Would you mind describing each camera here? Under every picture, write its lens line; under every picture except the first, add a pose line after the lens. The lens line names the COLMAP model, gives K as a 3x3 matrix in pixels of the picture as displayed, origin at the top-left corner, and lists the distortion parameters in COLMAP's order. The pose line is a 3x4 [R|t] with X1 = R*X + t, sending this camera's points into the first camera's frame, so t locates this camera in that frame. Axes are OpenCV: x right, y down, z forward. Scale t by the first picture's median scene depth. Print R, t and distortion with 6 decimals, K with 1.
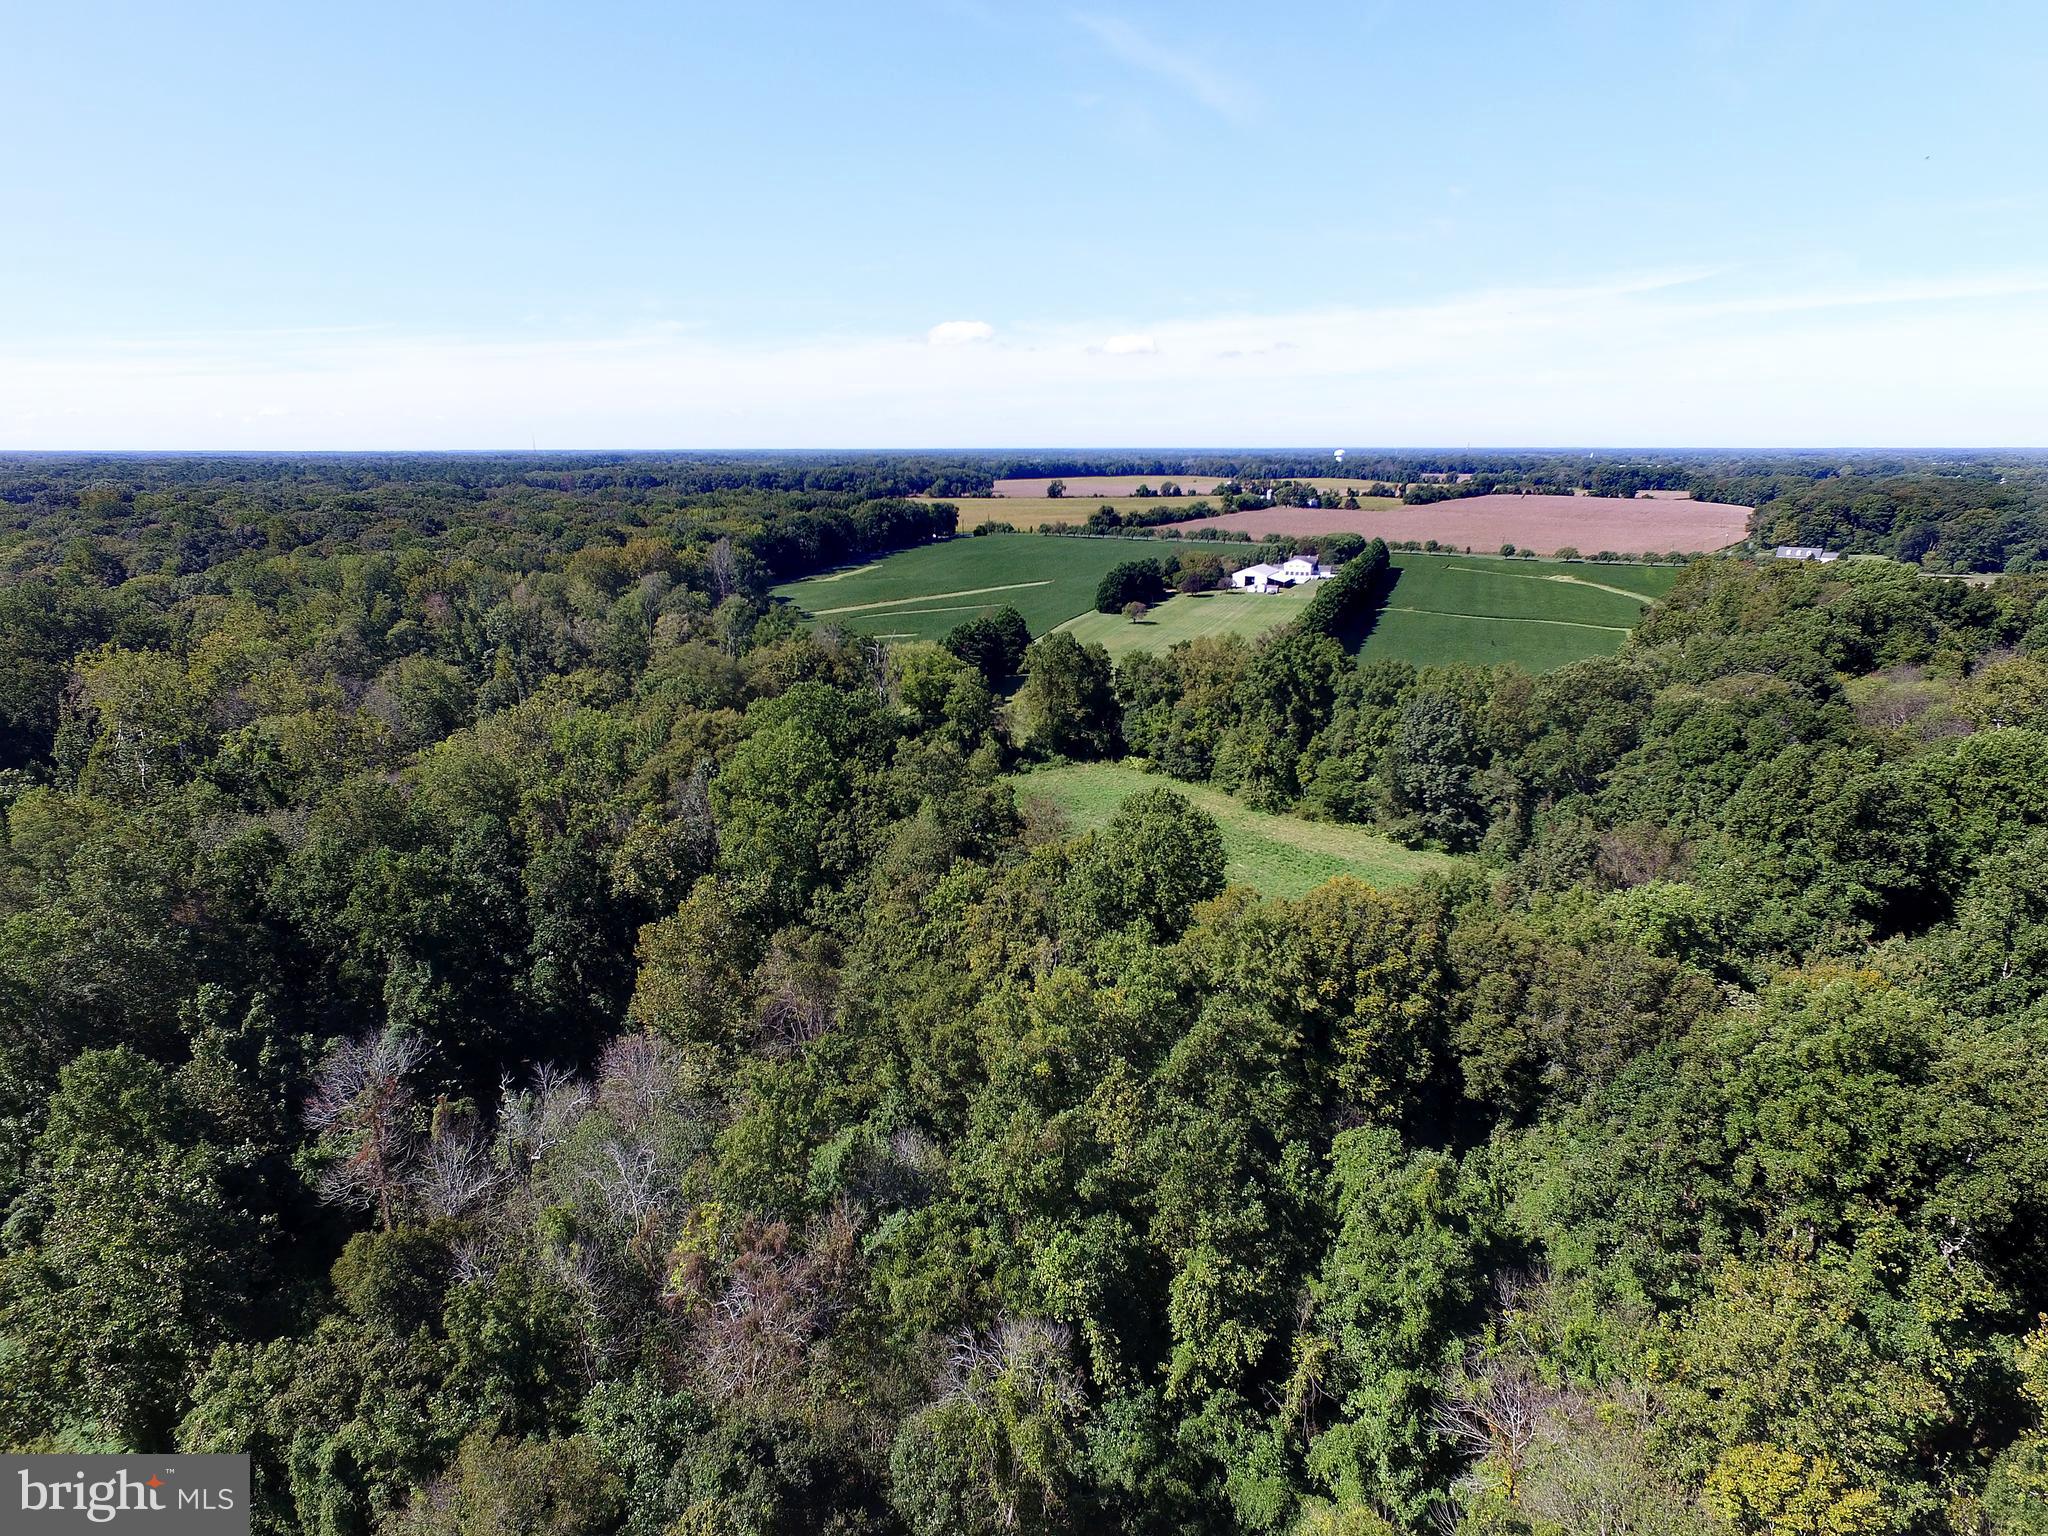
lens RADIAL K [[1184.5, 0, 1031.1], [0, 1184.5, 768.1], [0, 0, 1]] dist [-0.006762, 0.001843]
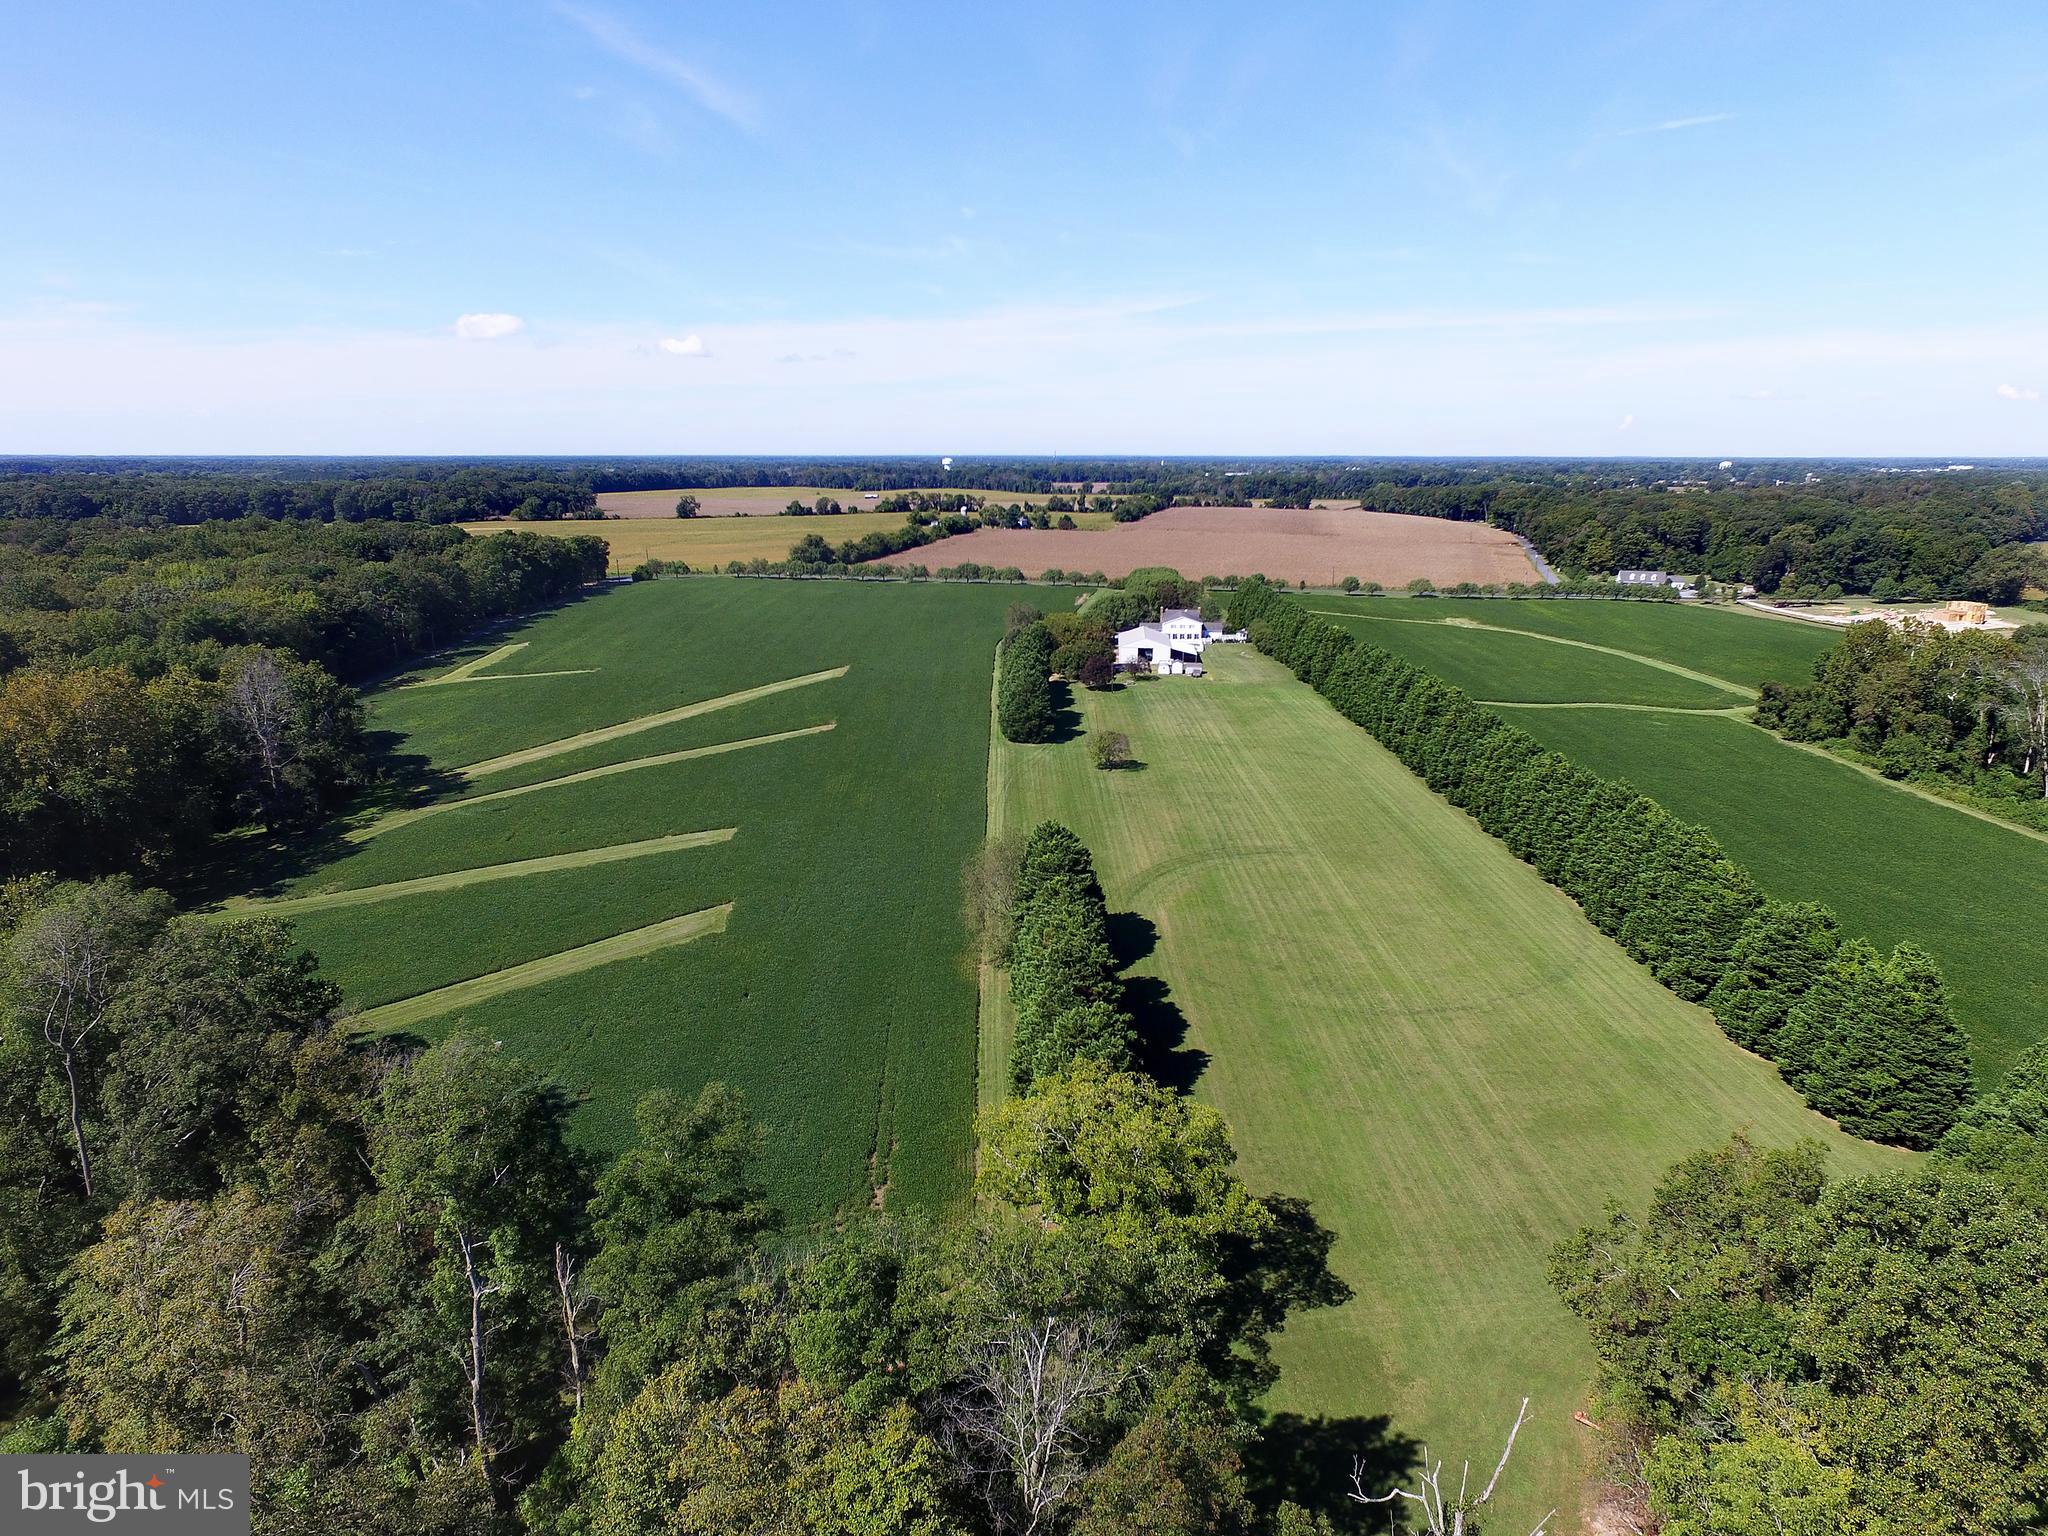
lens RADIAL K [[1199.3, 0, 1032.4], [0, 1199.3, 769.2], [0, 0, 1]] dist [-0.003665, 0.006268]
pose [[0.938645, -0.085336, 0.334160, -0.072241], [0.088045, 0.996091, 0.007061, -0.066319], [-0.333457, 0.022794, 0.942490, 0.239794]]
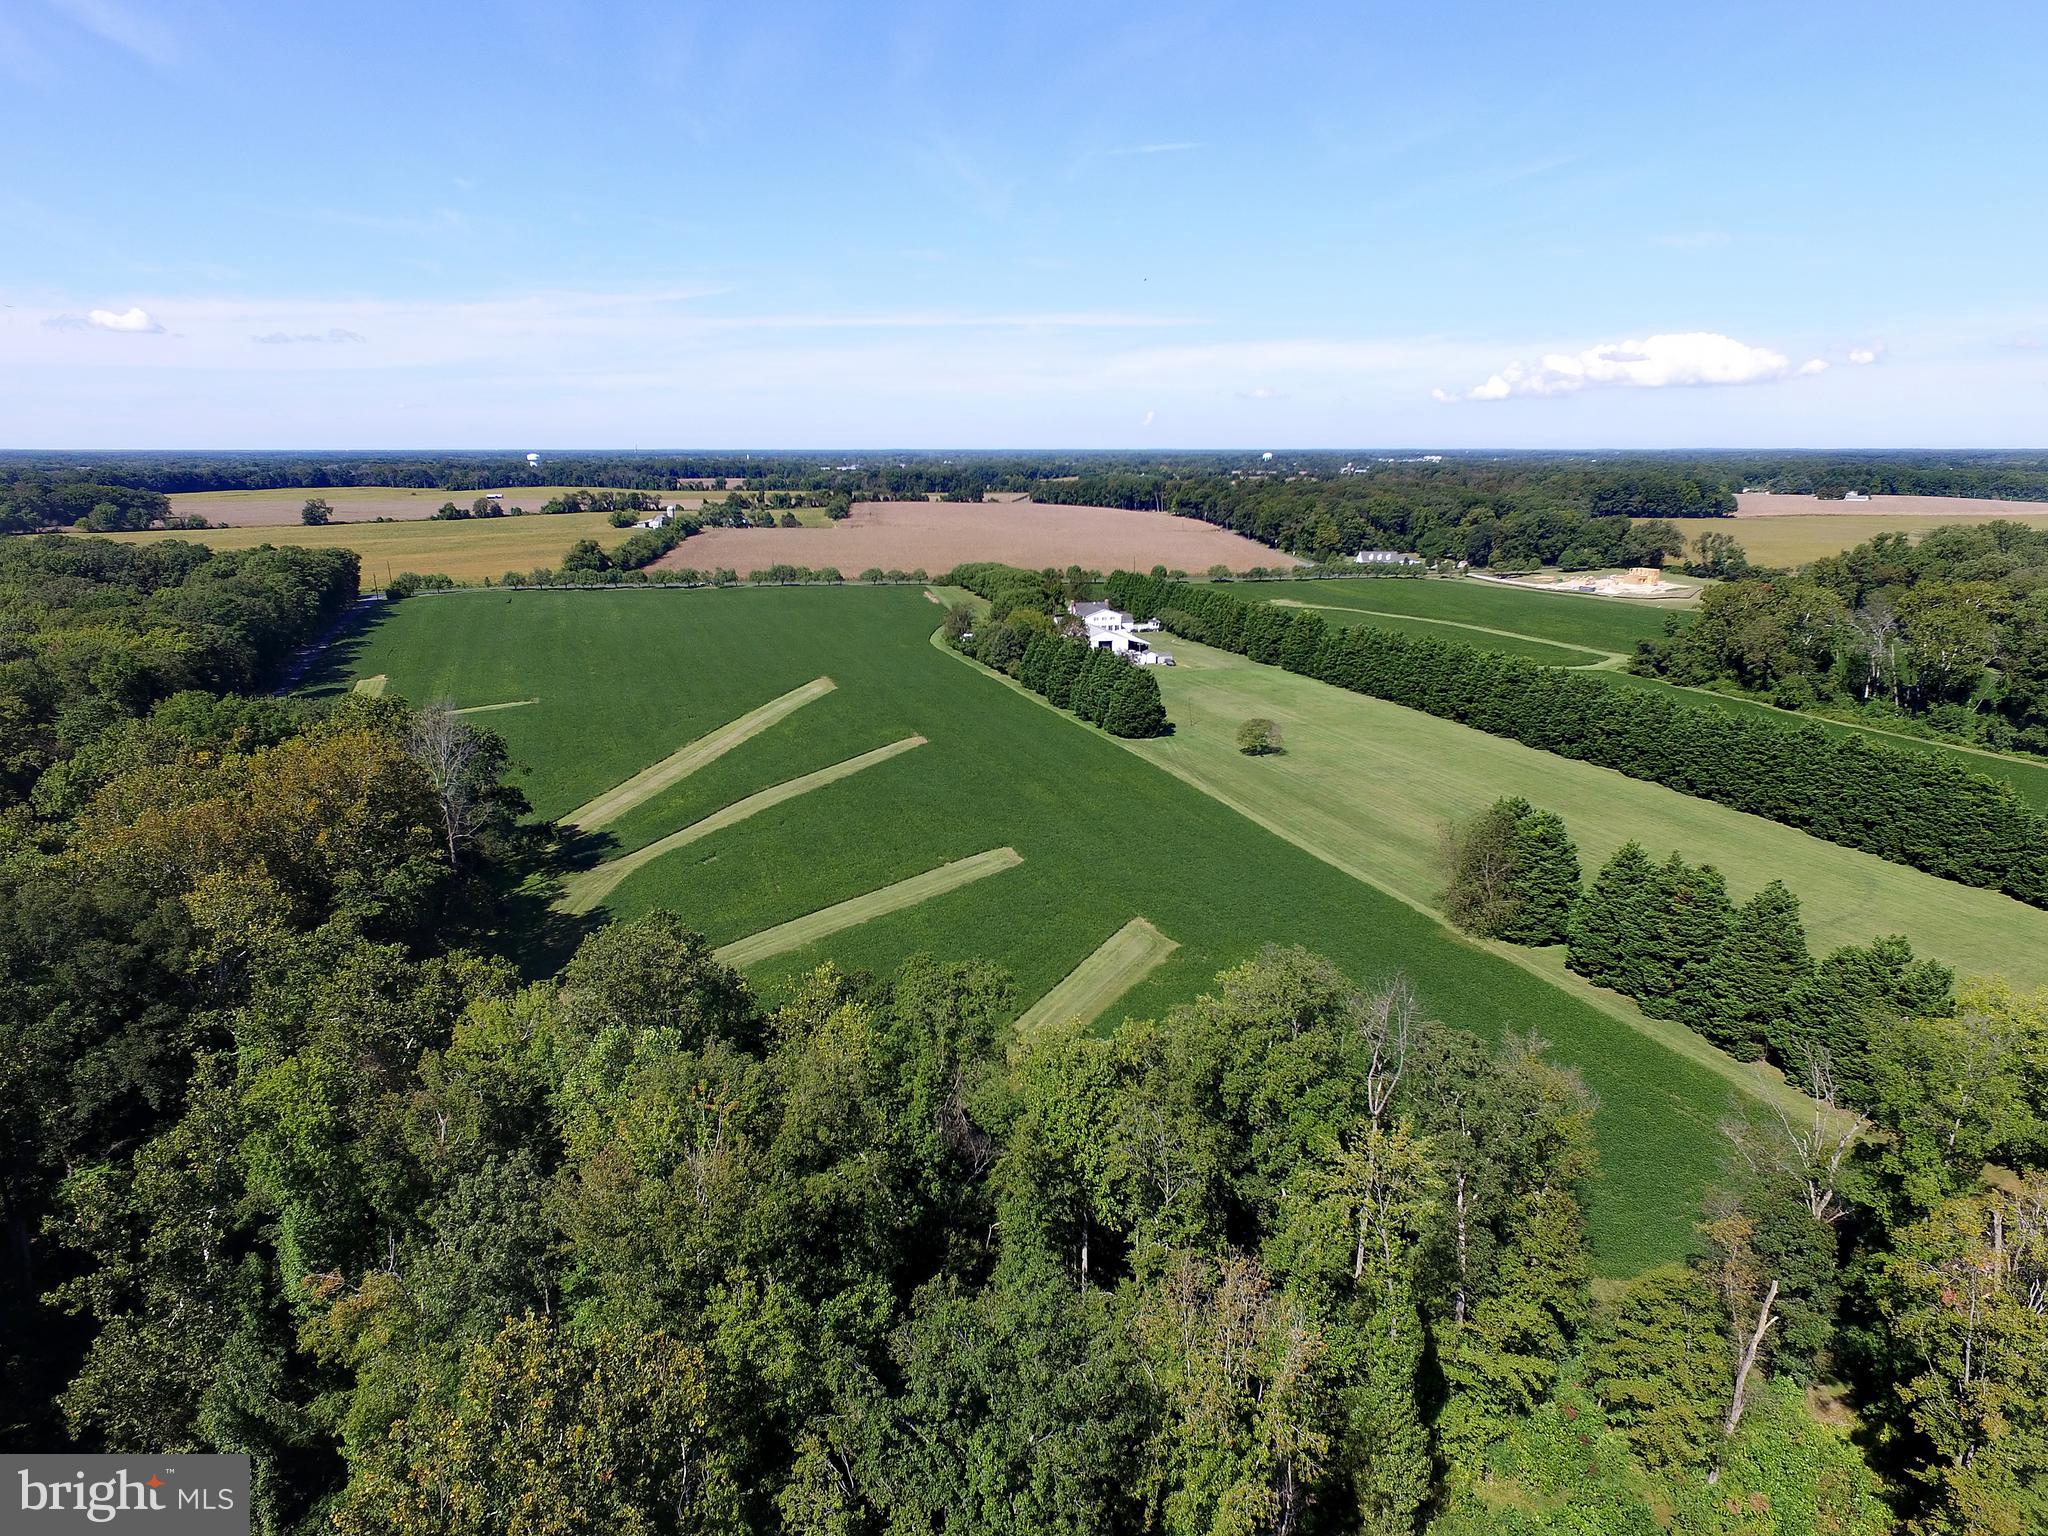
lens RADIAL K [[1206.3, 0, 1033.2], [0, 1206.3, 765.3], [0, 0, 1]] dist [-0.004099, -0.000650]
pose [[0.761792, -0.164456, 0.626600, -0.195588], [0.169598, 0.984135, 0.052104, -0.086142], [-0.625227, 0.066578, 0.777598, 0.307273]]
